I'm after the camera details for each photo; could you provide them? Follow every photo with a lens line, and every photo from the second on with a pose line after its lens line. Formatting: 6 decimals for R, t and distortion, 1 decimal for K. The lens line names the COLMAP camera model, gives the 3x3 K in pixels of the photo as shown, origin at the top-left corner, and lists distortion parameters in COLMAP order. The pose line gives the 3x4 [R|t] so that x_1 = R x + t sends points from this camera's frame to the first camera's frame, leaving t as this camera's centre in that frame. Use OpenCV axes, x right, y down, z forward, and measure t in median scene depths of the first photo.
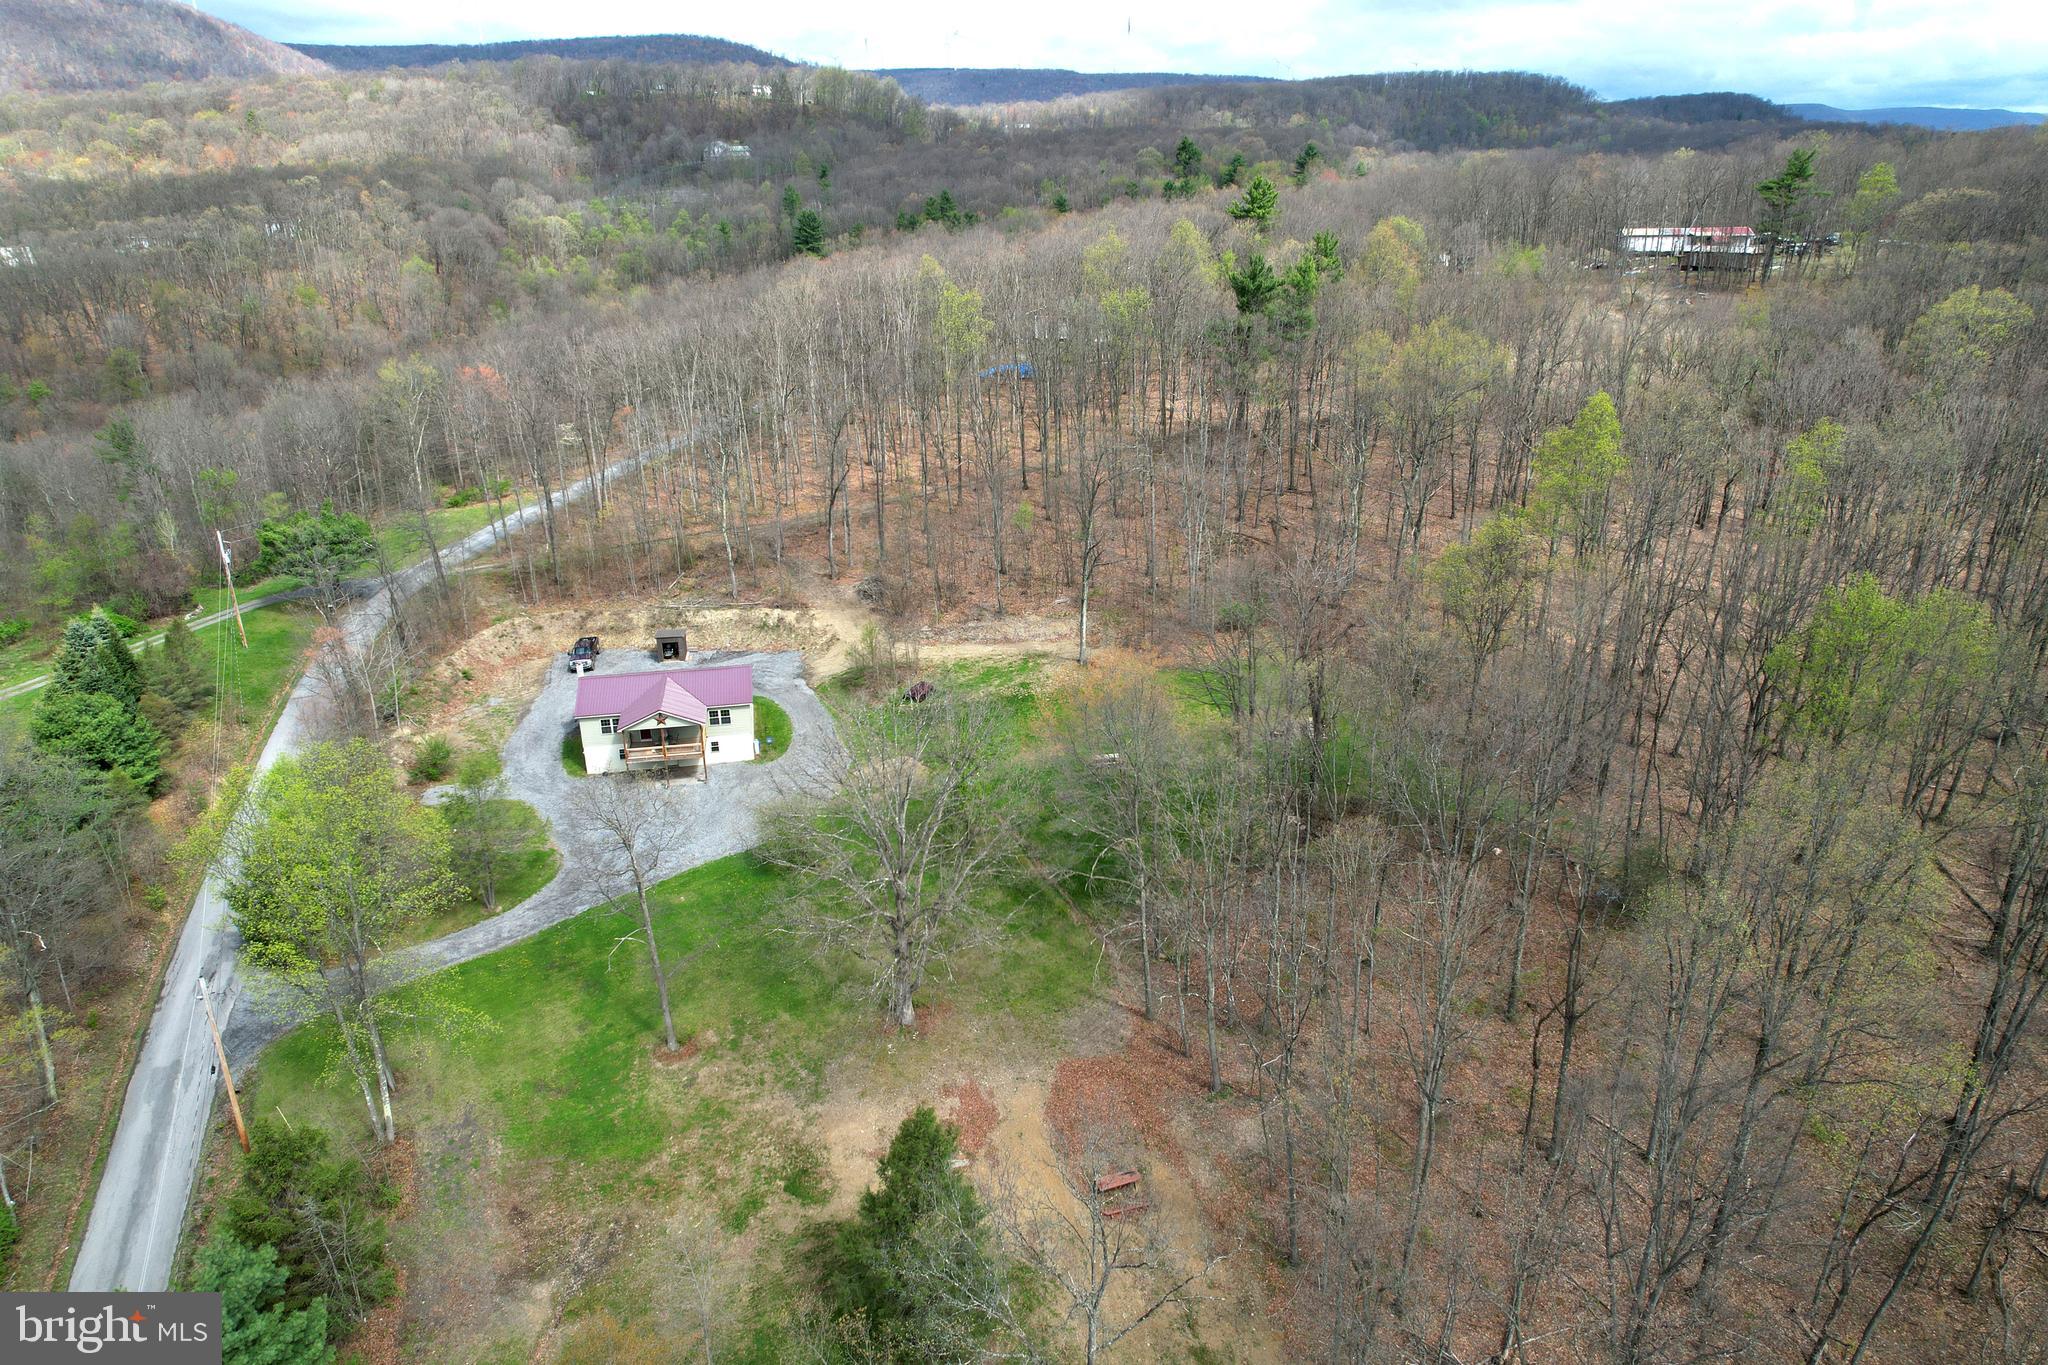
lens RADIAL K [[1311.1, 0, 1024.0], [0, 1311.1, 682.5], [0, 0, 1]] dist [-0.078728, 0.069046]
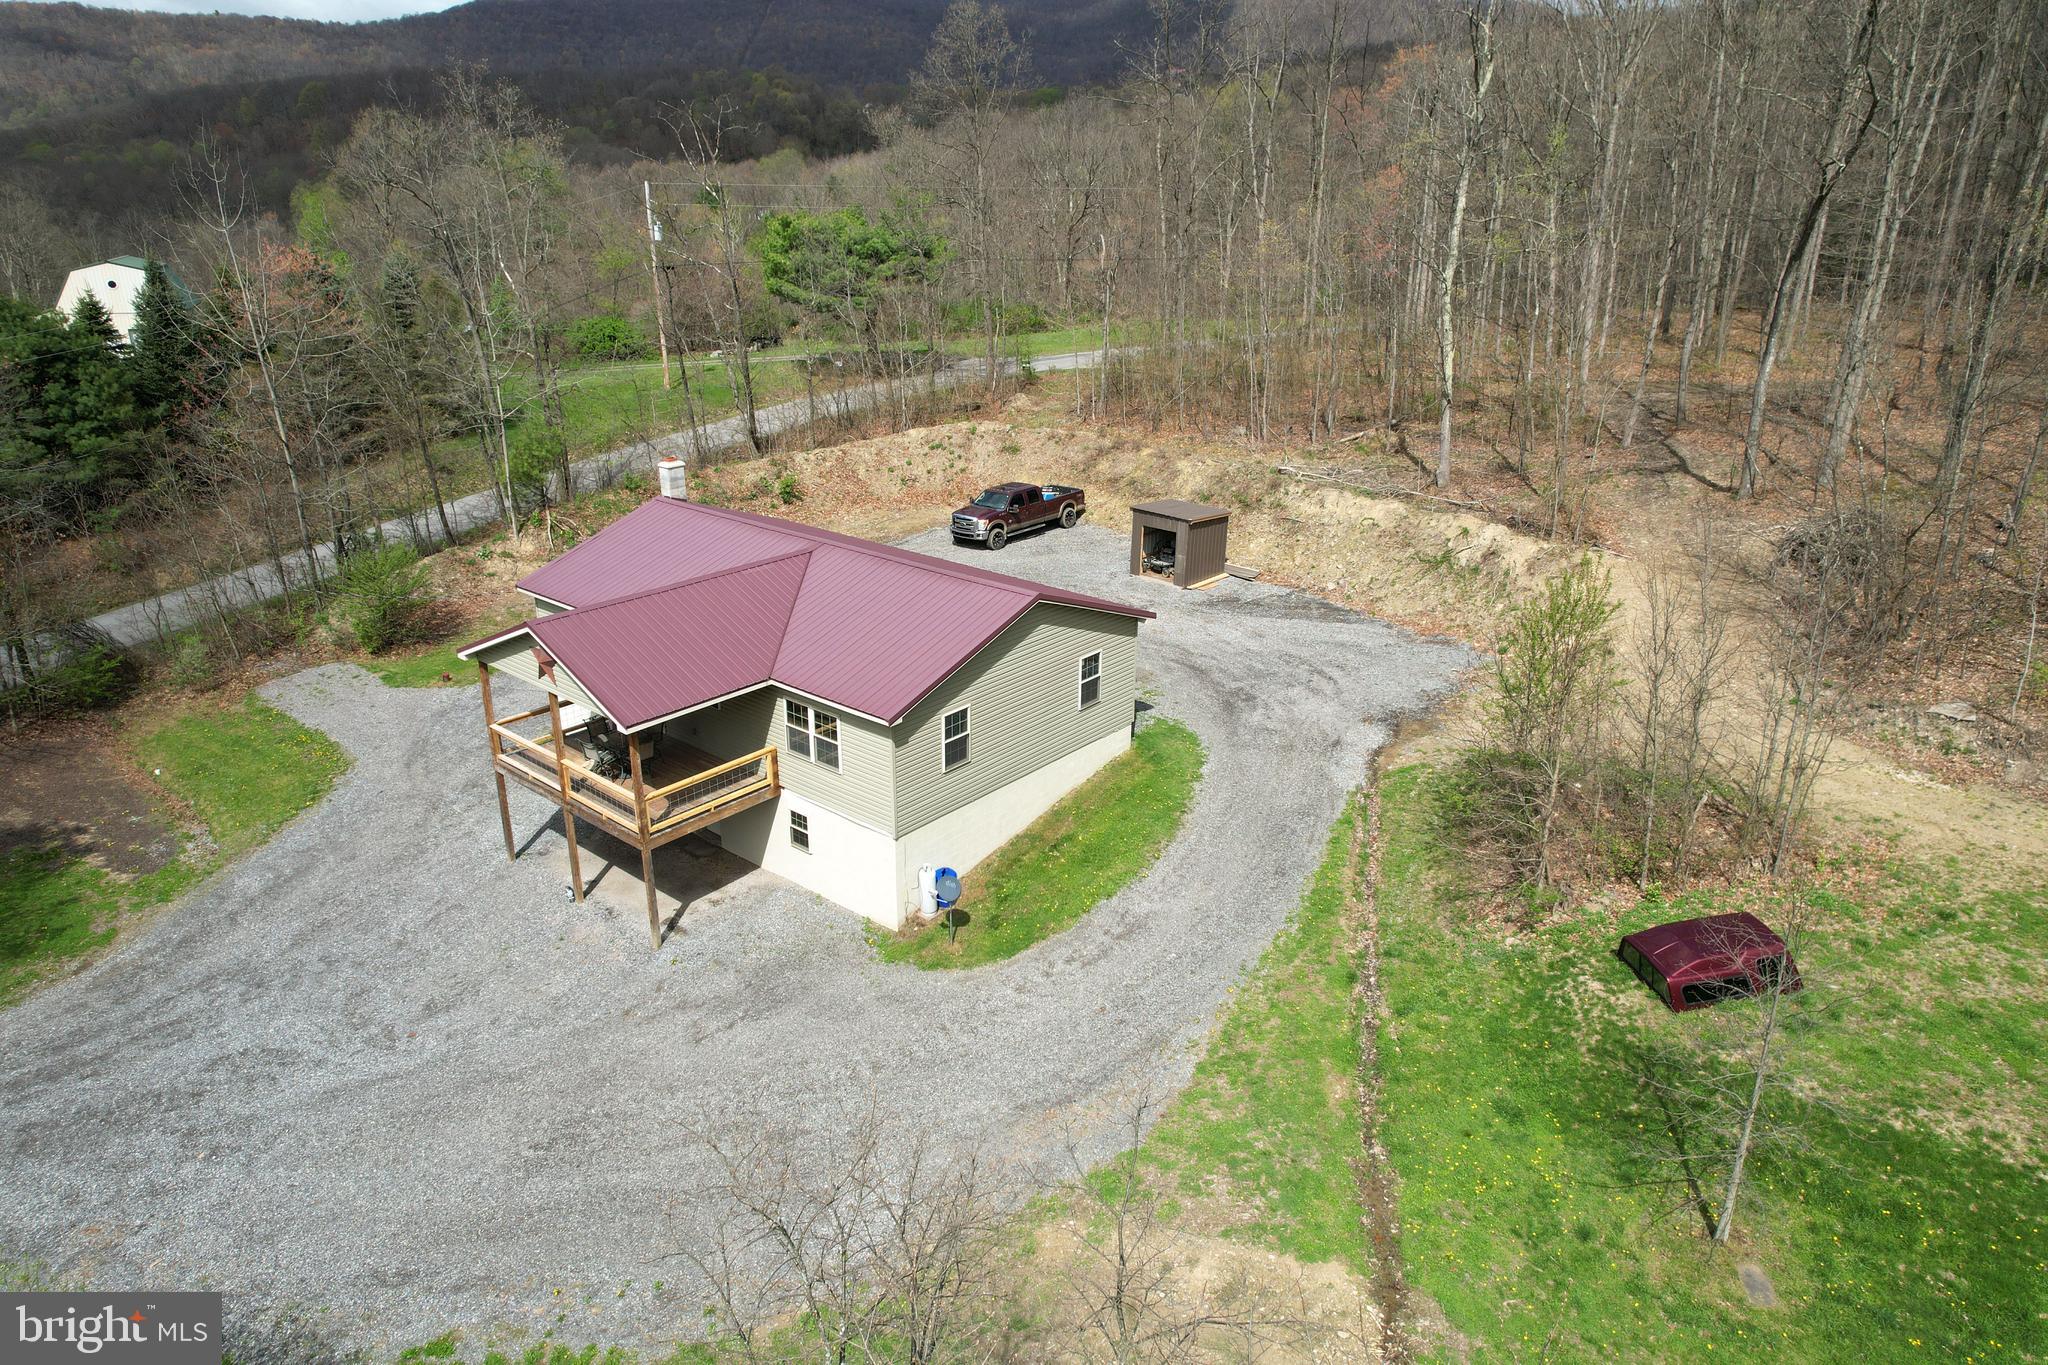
lens RADIAL K [[1311.1, 0, 1024.0], [0, 1311.1, 682.5], [0, 0, 1]] dist [-0.078728, 0.069046]
pose [[0.630022, 0.294727, -0.718476, -0.012872], [-0.293454, 0.946938, 0.131120, -0.026259], [0.718998, 0.128231, 0.683081, 0.708179]]
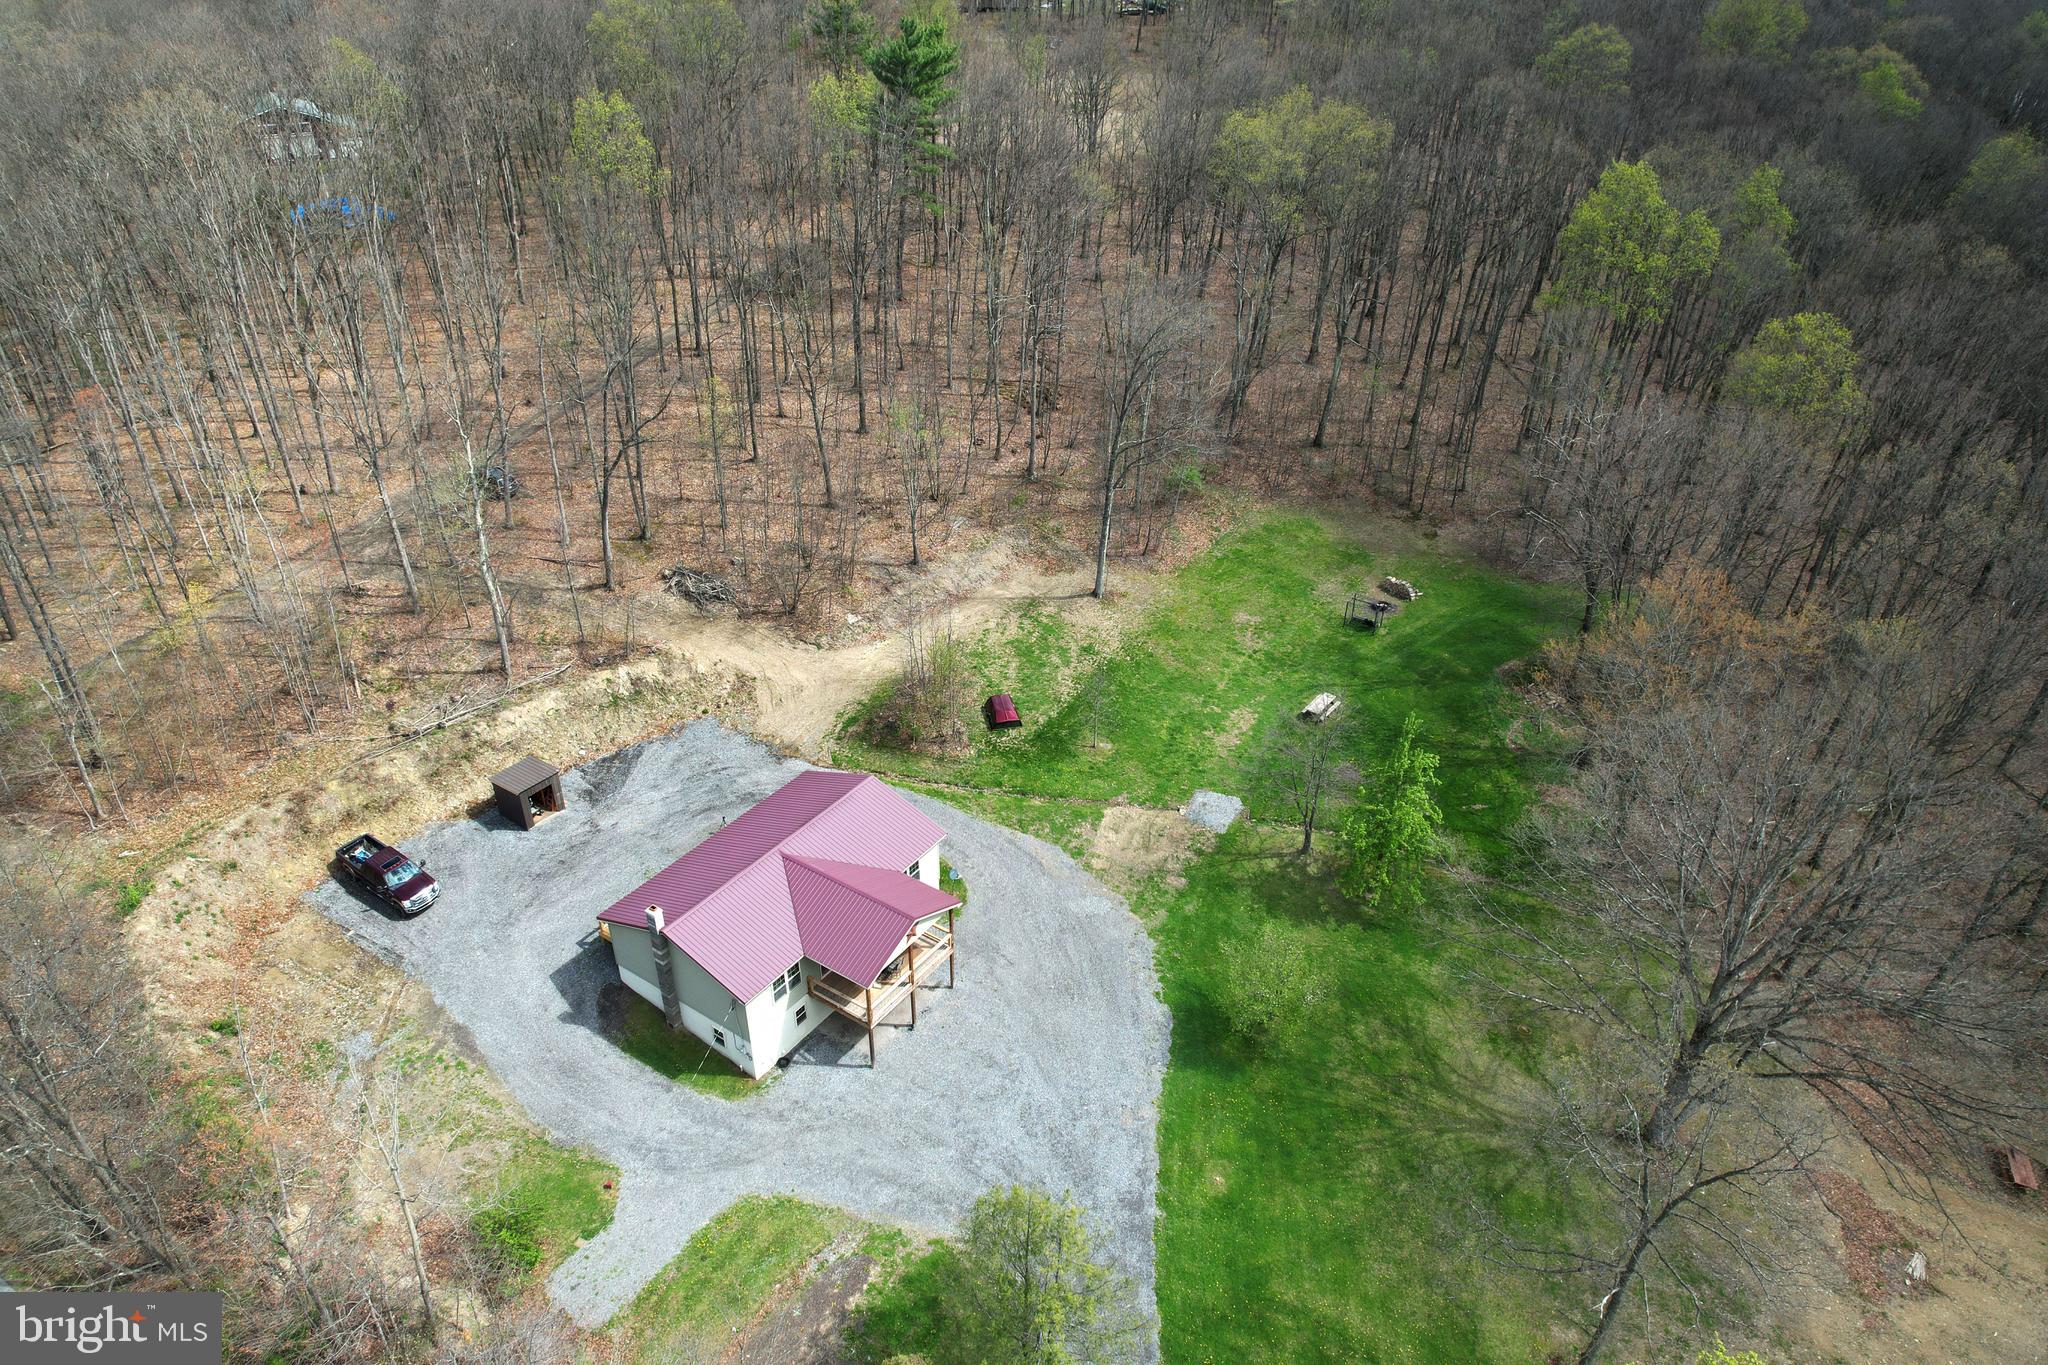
lens RADIAL K [[1314.1, 0, 1024.0], [0, 1314.1, 682.5], [0, 0, 1]] dist [-0.054251, -0.000798]
pose [[0.707388, -0.353958, 0.611814, -0.443343], [0.238761, 0.934361, 0.264505, -0.170037], [-0.665279, -0.041031, 0.745467, 0.435557]]
